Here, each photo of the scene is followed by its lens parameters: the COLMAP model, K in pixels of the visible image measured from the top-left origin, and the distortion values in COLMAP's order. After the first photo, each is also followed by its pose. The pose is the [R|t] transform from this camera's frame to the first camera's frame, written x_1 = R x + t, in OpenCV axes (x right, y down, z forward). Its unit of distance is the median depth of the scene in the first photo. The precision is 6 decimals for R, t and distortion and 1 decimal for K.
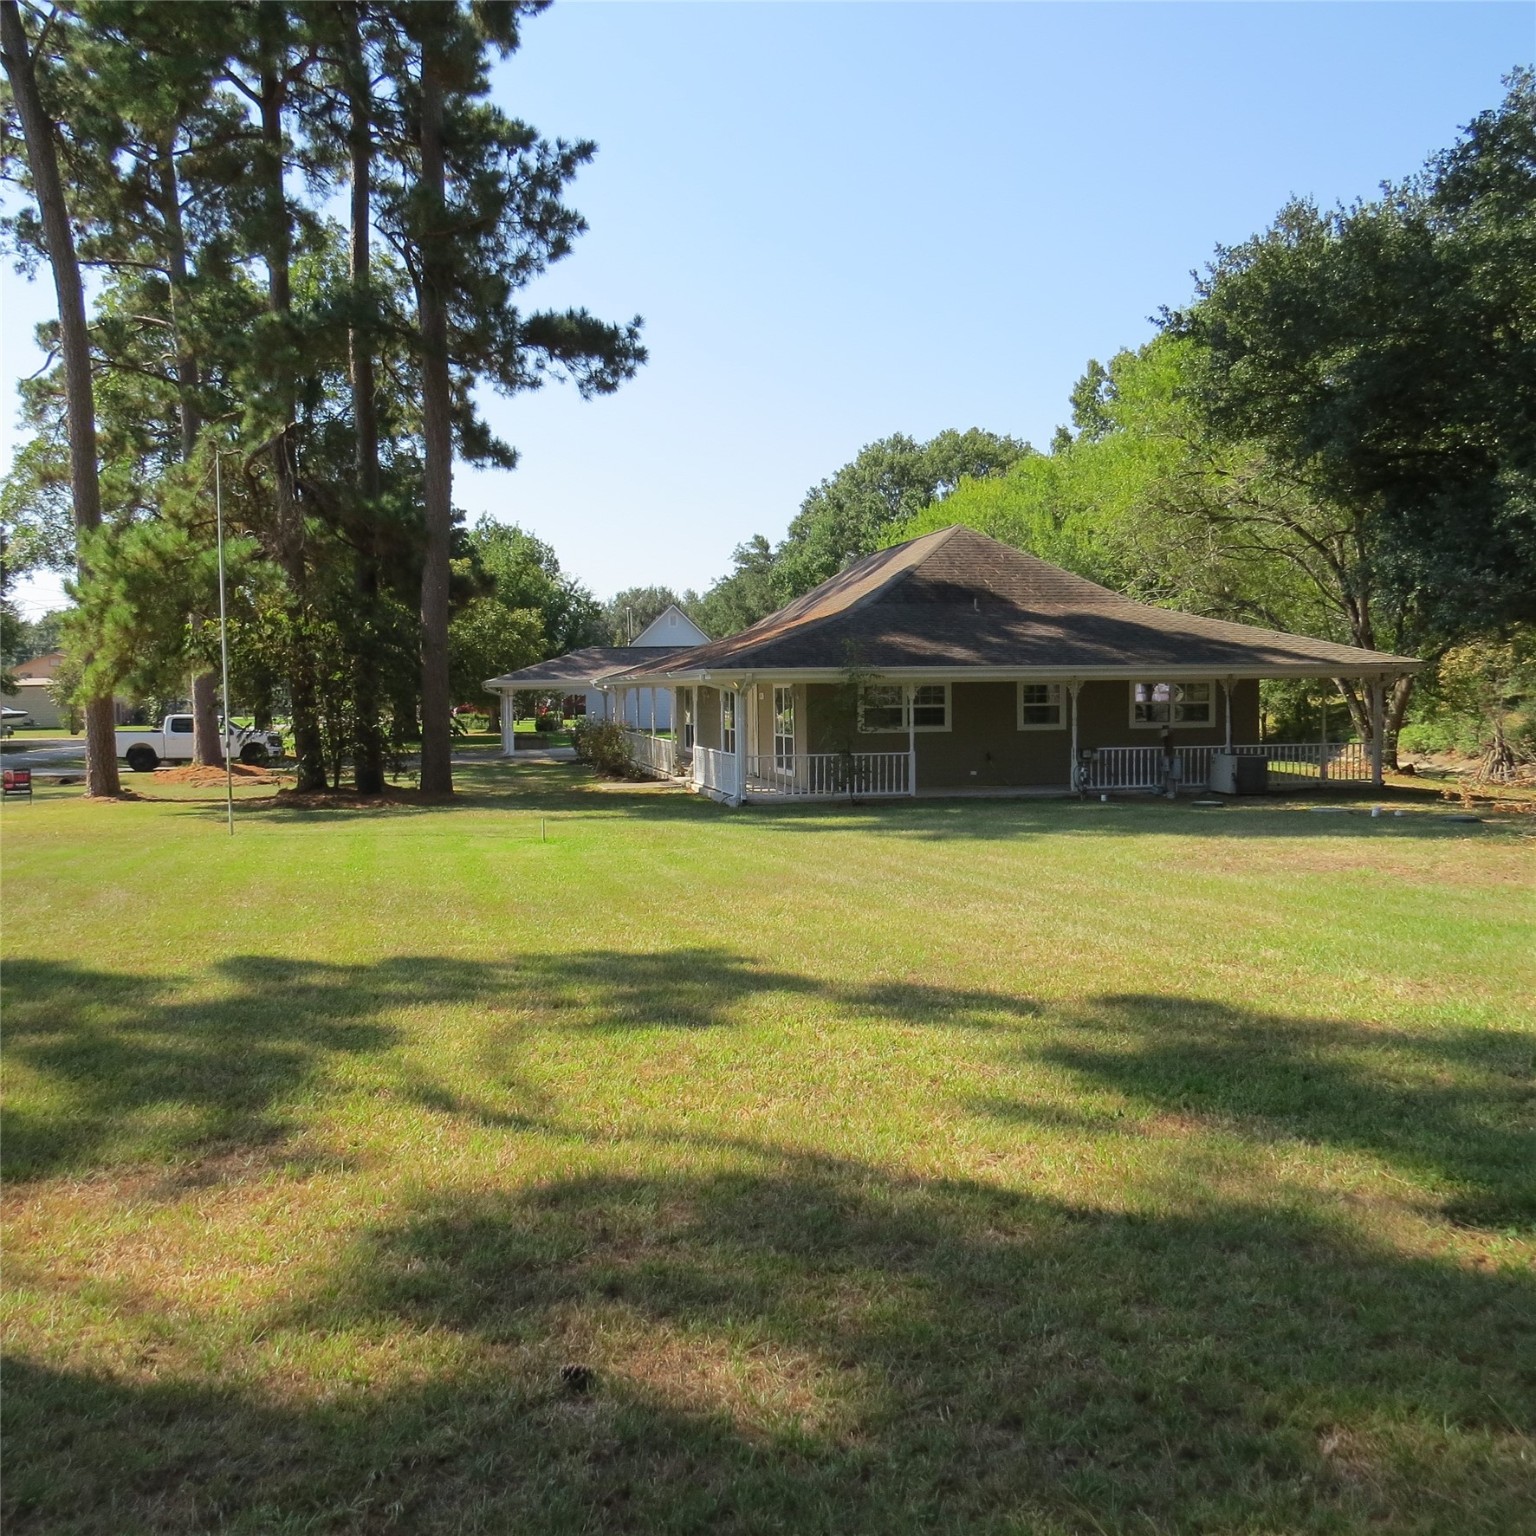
lens RADIAL K [[1464.1, 0, 768.0], [0, 1464.1, 768.0], [0, 0, 1]] dist [-0.028362, -0.006833]
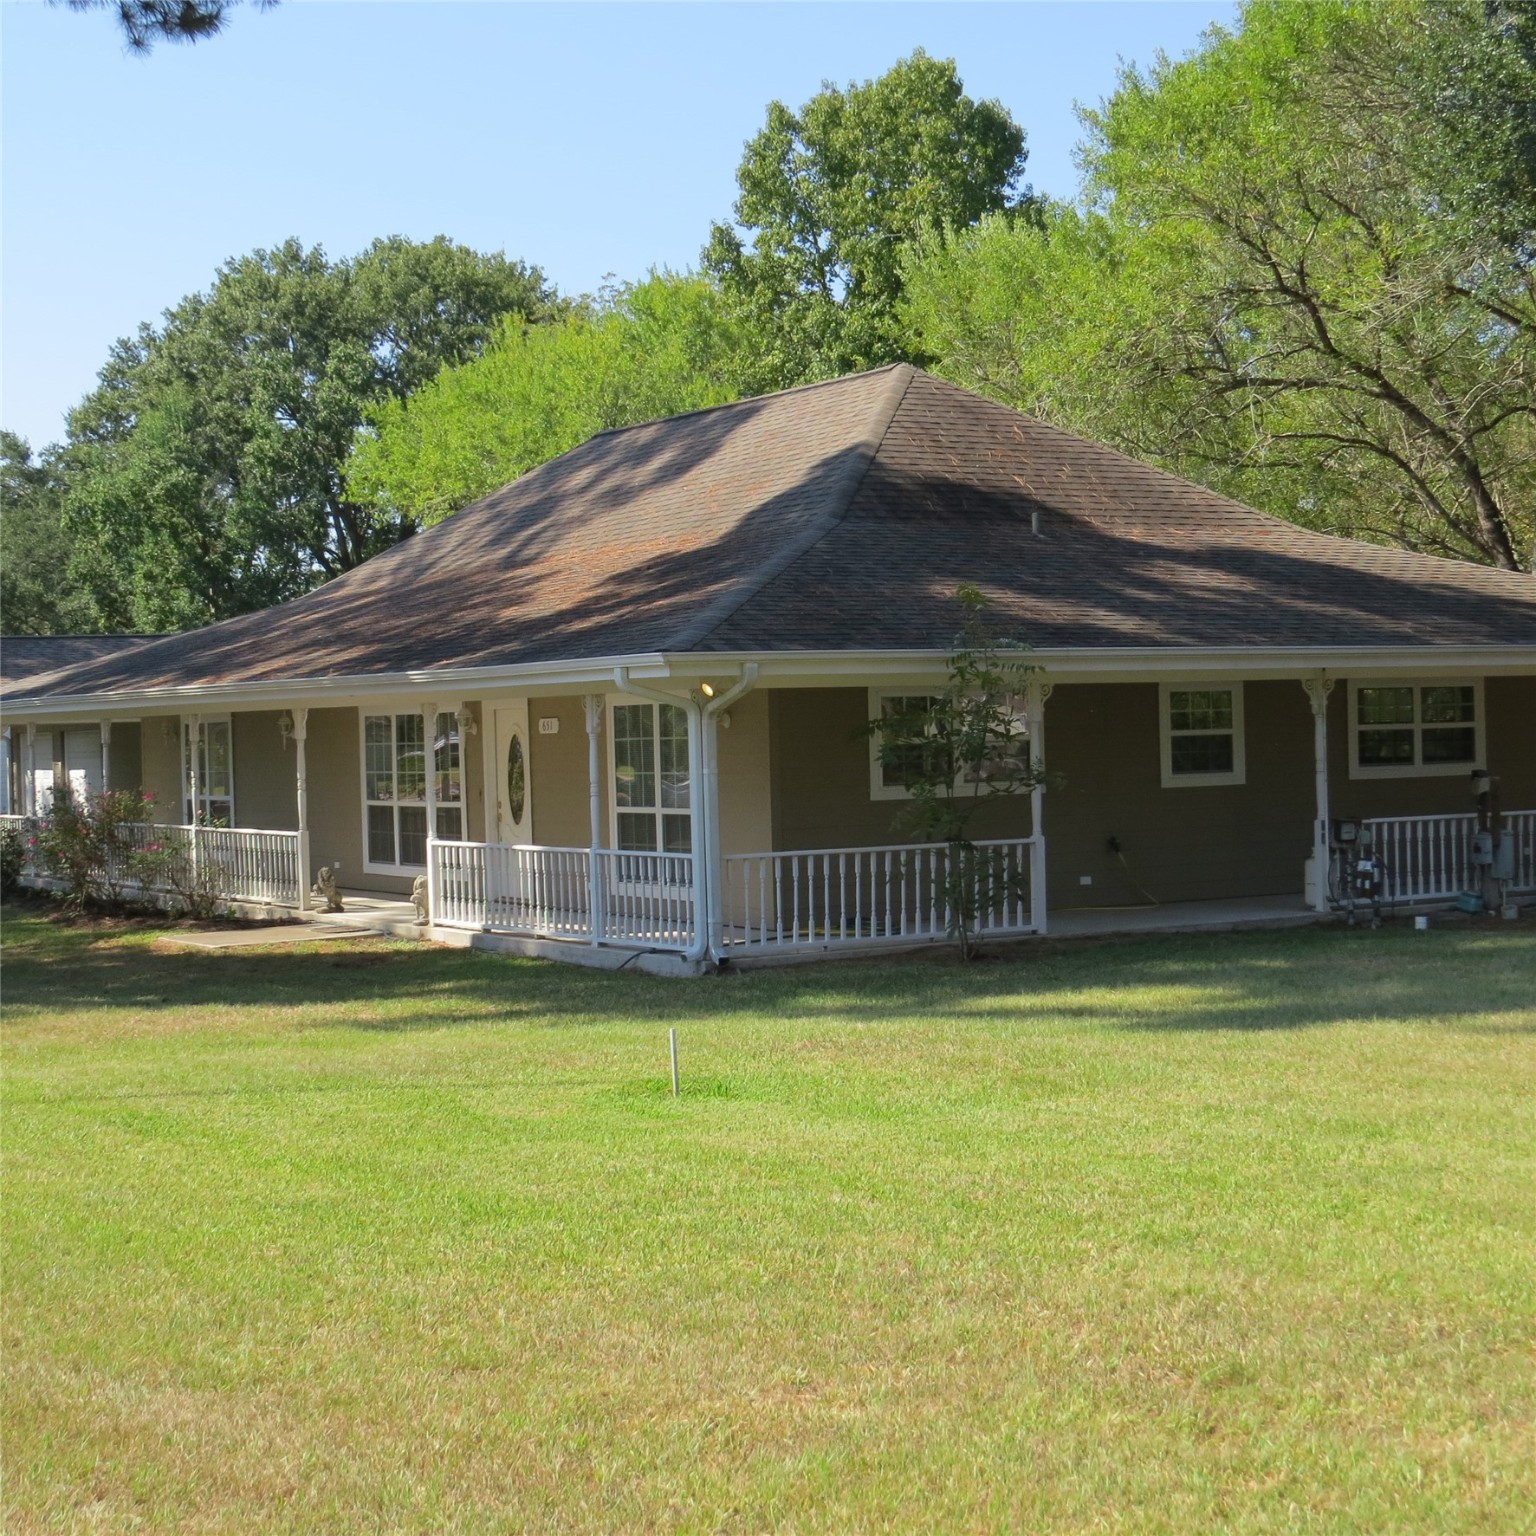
lens RADIAL K [[2649.2, 0, 768.0], [0, 2649.2, 768.0], [0, 0, 1]] dist [-0.042961, -0.114028]
pose [[0.942189, -0.018611, 0.334566, -0.204421], [0.032911, 0.998769, -0.037125, -0.003858], [-0.333463, 0.045990, 0.941641, 0.204174]]
